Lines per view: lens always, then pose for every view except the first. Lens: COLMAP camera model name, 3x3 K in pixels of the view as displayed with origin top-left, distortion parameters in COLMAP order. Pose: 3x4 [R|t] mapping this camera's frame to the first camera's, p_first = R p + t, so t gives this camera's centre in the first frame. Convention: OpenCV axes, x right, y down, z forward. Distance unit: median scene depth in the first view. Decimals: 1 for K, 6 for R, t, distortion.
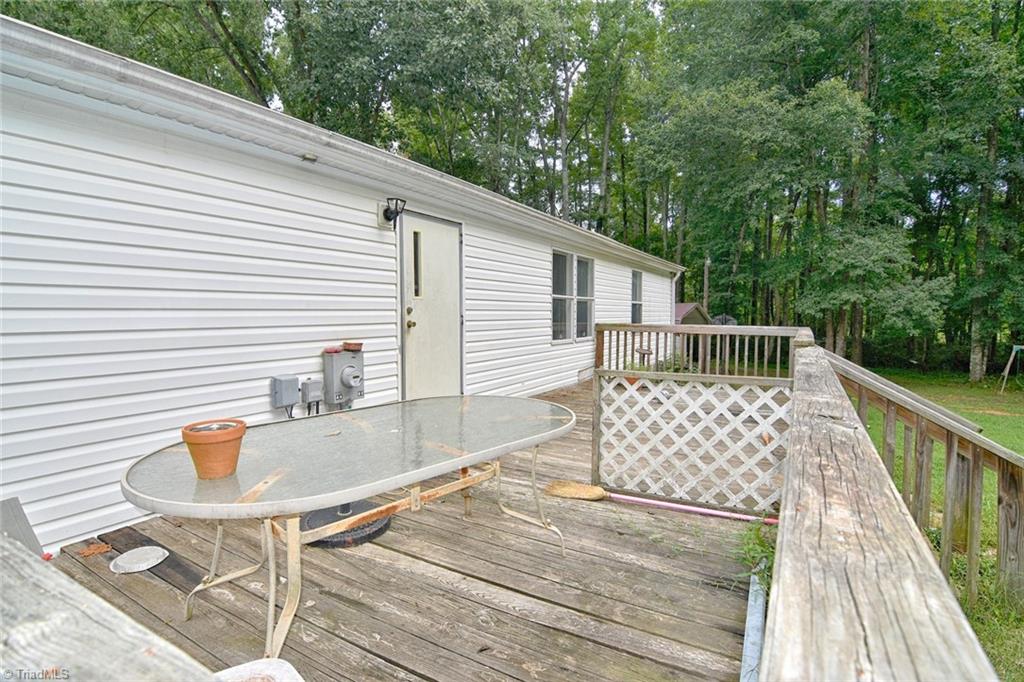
lens RADIAL K [[487.4, 0, 512.0], [0, 487.4, 341.0], [0, 0, 1]] dist [-0.014510, -0.000585]
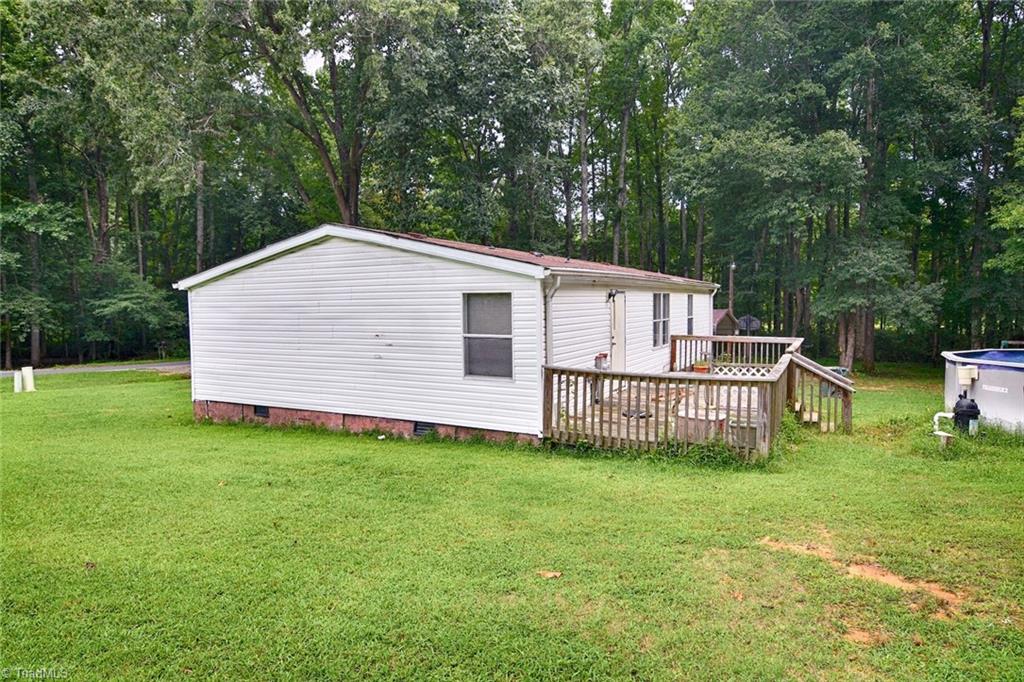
lens RADIAL K [[604.9, 0, 512.0], [0, 604.9, 341.0], [0, 0, 1]] dist [-0.003568, -0.002095]
pose [[0.998844, -0.013408, 0.046160, -0.241072], [0.013060, 0.999884, 0.007825, -0.022470], [-0.046260, -0.007213, 0.998903, -0.509295]]
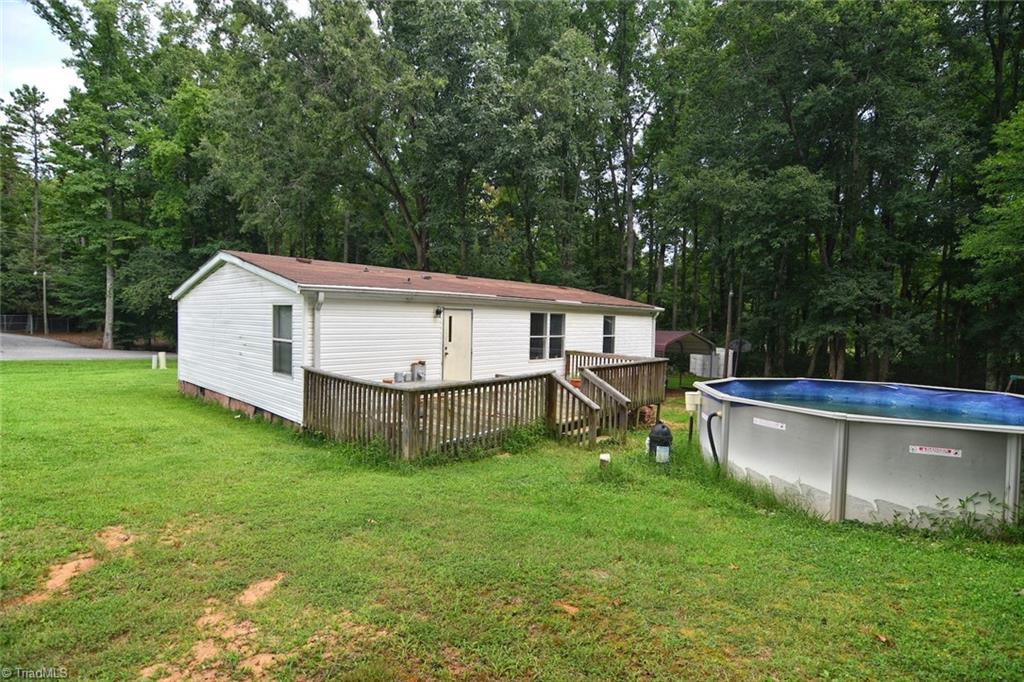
lens RADIAL K [[487.4, 0, 512.0], [0, 487.4, 341.0], [0, 0, 1]] dist [-0.014510, -0.000585]
pose [[0.979266, 0.030863, -0.200216, 0.191394], [-0.033701, 0.999374, -0.010782, -0.025574], [0.199758, 0.017306, 0.979692, -0.426960]]
